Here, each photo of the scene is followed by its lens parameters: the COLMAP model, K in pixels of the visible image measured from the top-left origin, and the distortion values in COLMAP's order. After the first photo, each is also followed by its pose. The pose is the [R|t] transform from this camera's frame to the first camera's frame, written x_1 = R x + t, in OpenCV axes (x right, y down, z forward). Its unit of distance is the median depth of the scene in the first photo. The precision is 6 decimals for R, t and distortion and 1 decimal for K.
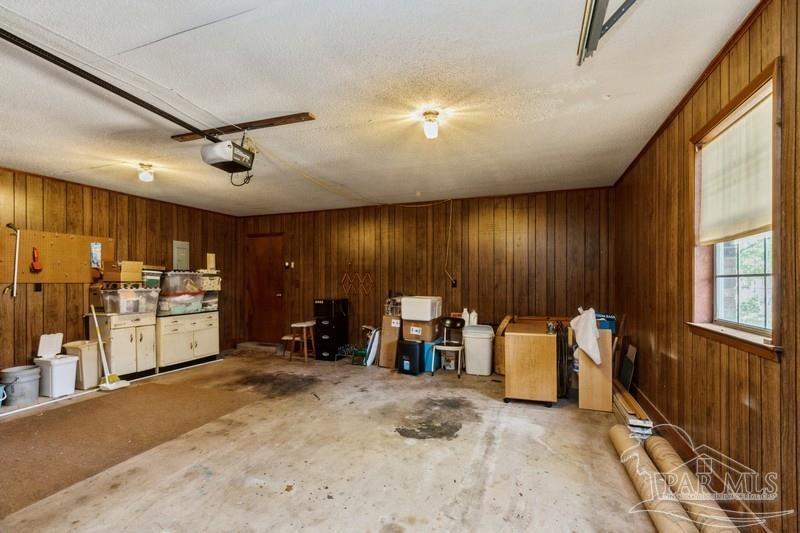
lens RADIAL K [[361.4, 0, 402.4], [0, 361.4, 275.6], [0, 0, 1]] dist [0.001193, 0.000546]
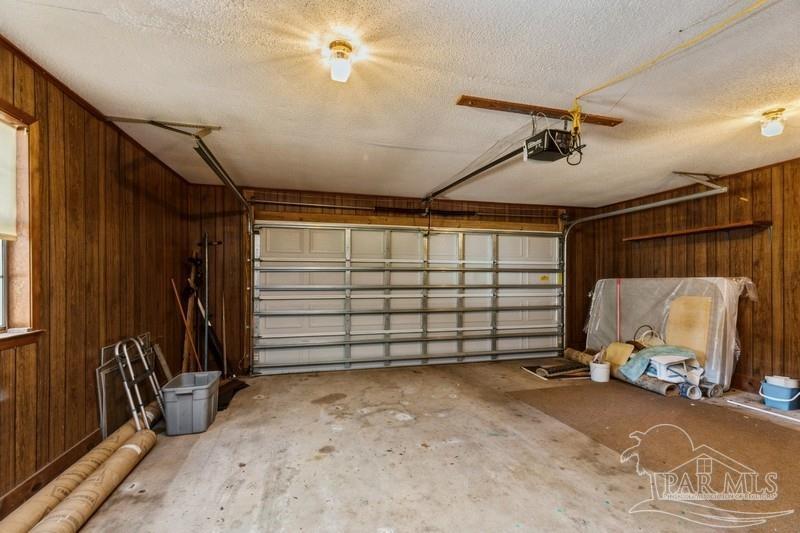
lens RADIAL K [[361.4, 0, 402.4], [0, 361.4, 275.6], [0, 0, 1]] dist [0.001193, 0.000546]
pose [[-0.818749, 0.002637, -0.574146, 0.450075], [0.010621, 0.999888, -0.010553, 0.012305], [0.574053, -0.014738, -0.818685, 1.912290]]
